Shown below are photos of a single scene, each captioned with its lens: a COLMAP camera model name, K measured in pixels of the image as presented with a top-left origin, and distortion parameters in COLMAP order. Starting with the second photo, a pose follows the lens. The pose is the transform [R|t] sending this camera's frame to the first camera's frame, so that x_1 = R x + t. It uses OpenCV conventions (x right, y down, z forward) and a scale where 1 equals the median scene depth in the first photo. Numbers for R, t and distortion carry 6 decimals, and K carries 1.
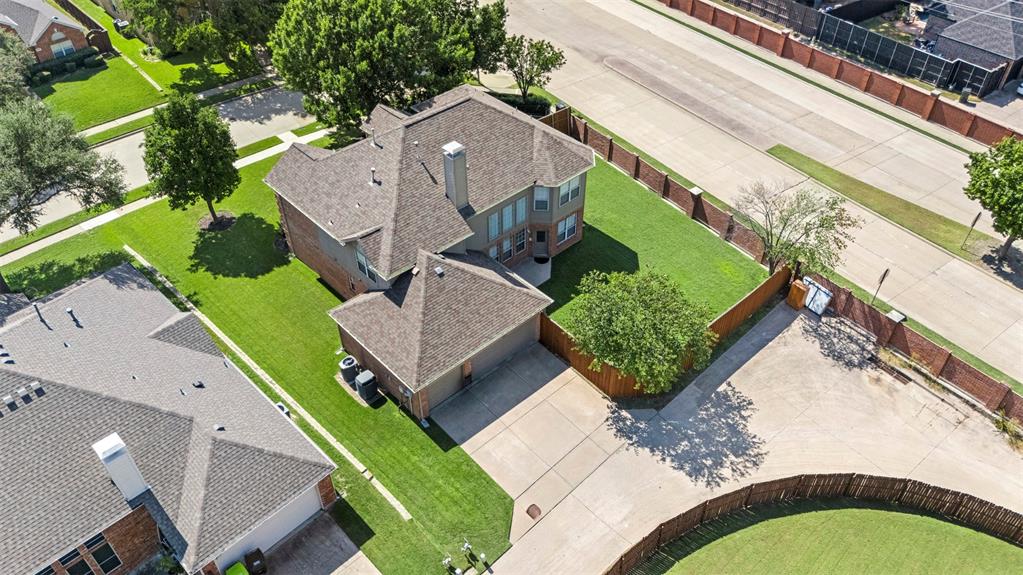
lens RADIAL K [[755.6, 0, 511.5], [0, 755.6, 287.5], [0, 0, 1]] dist [0.026282, -0.005684]
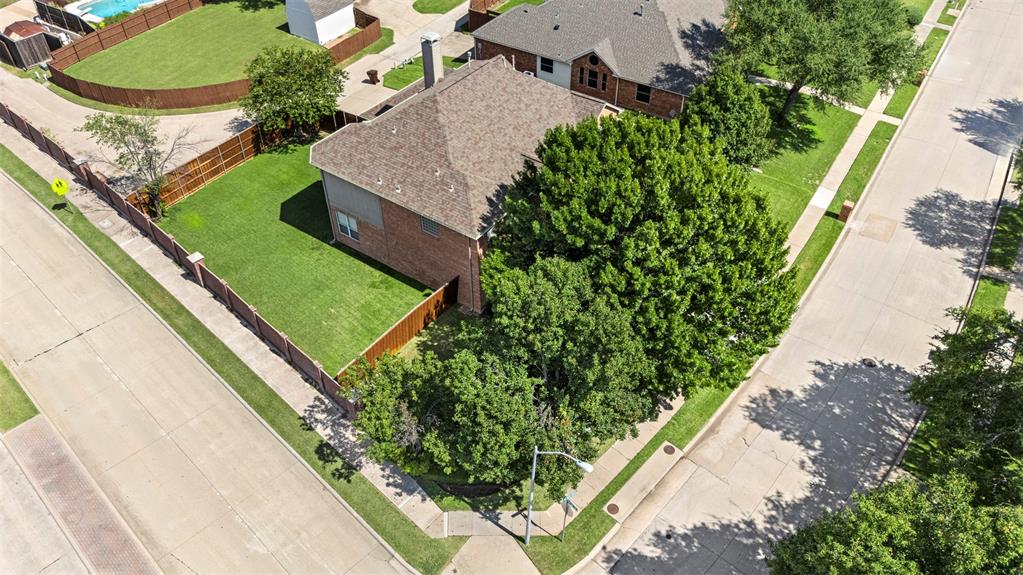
lens RADIAL K [[755.6, 0, 511.5], [0, 755.6, 287.5], [0, 0, 1]] dist [0.026282, -0.005684]
pose [[-0.980047, 0.138851, -0.142227, 0.022577], [-0.126018, 0.119305, 0.984828, -1.305377], [0.153713, 0.983101, -0.099426, 1.499125]]
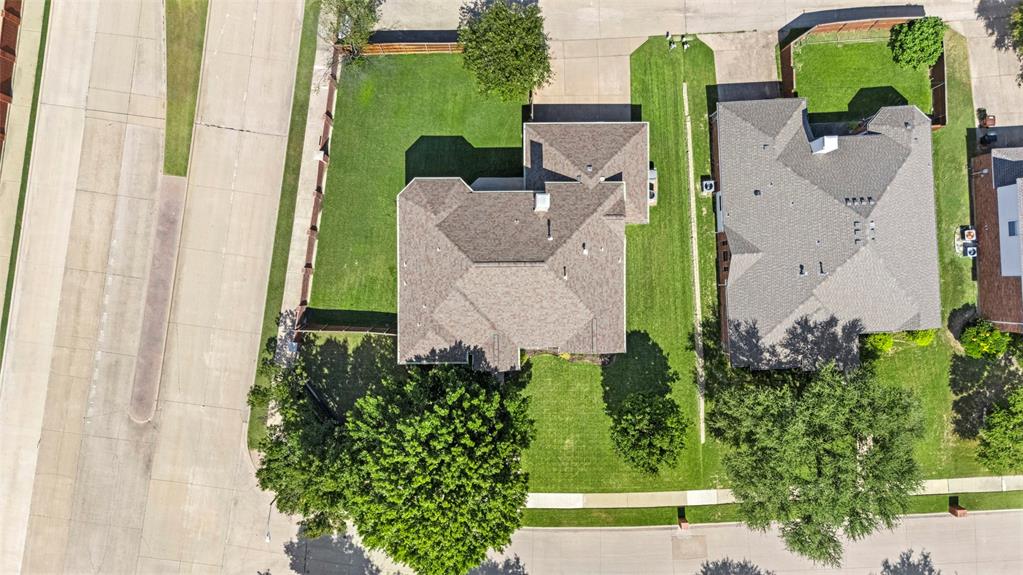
lens RADIAL K [[755.6, 0, 511.5], [0, 755.6, 287.5], [0, 0, 1]] dist [0.026282, -0.005684]
pose [[-0.736891, -0.675986, -0.005851, -0.127290], [0.438756, -0.484836, 0.756589, -1.230012], [-0.514281, 0.554956, 0.653865, 0.269051]]
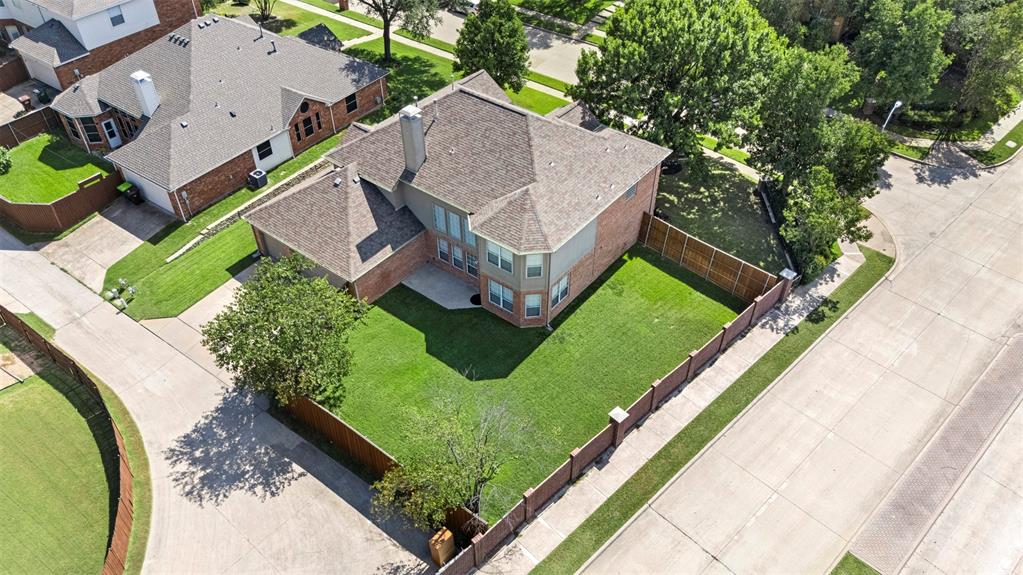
lens RADIAL K [[755.6, 0, 511.5], [0, 755.6, 287.5], [0, 0, 1]] dist [0.026282, -0.005684]
pose [[0.155949, 0.661946, -0.733149, 0.848743], [-0.654410, 0.625205, 0.425284, -0.555371], [0.739883, 0.413457, 0.530684, 0.642401]]
